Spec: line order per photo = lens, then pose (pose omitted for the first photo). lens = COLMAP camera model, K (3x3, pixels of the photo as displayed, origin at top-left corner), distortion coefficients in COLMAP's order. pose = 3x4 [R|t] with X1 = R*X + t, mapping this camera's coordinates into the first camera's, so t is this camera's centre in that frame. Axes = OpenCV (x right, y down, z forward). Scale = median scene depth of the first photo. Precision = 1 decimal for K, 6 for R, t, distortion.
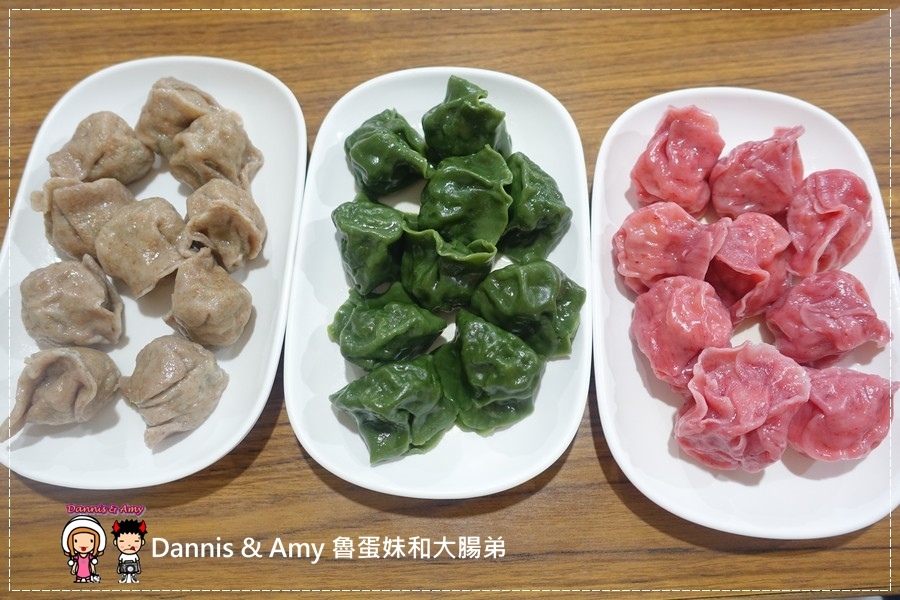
lens RADIAL K [[611.1, 0, 453.9], [0, 611.1, 297.4], [0, 0, 1]] dist [0.001839, -0.007030]
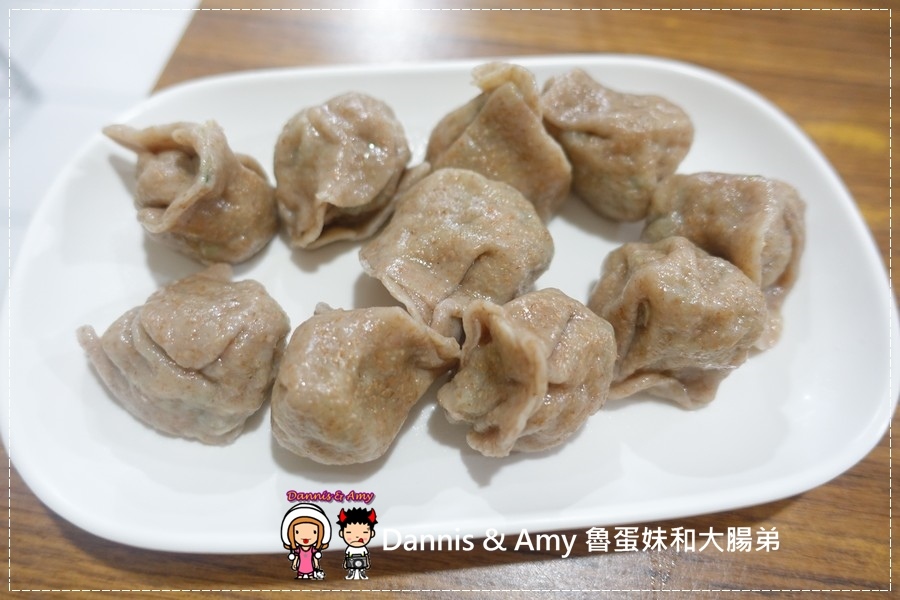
lens RADIAL K [[611.1, 0, 449.0], [0, 611.1, 299.4], [0, 0, 1]] dist [0.001839, -0.007030]
pose [[0.125066, 0.873298, -0.470860, -0.201313], [-0.948059, 0.245096, 0.202761, -0.172303], [0.292477, 0.421044, 0.858591, 0.539149]]
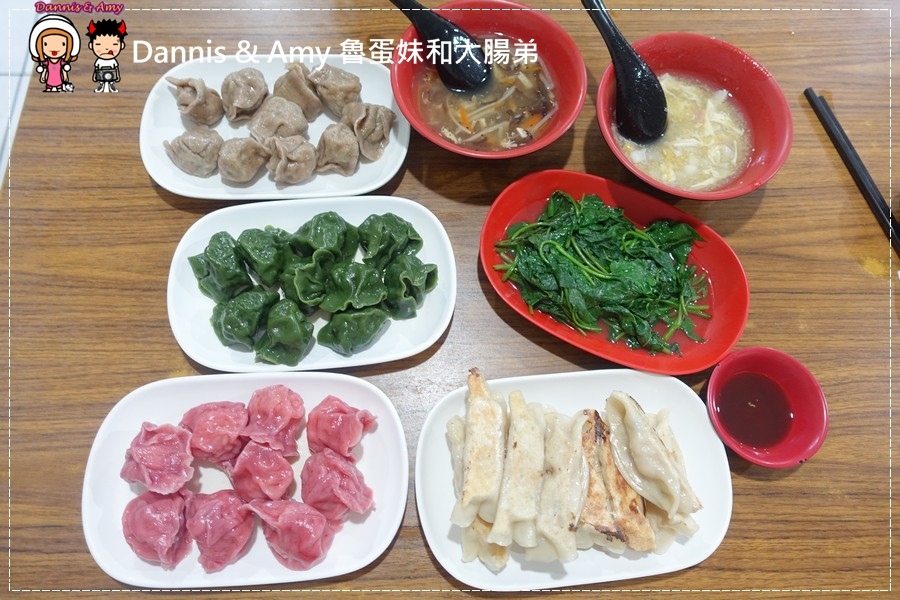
lens RADIAL K [[611.1, 0, 452.1], [0, 611.1, 298.8], [0, 0, 1]] dist [0.001839, -0.007030]
pose [[0.080270, 0.946783, -0.311702, 0.545498], [-0.958148, 0.159498, 0.237726, -0.874916], [0.274791, 0.279574, 0.919961, -0.319877]]
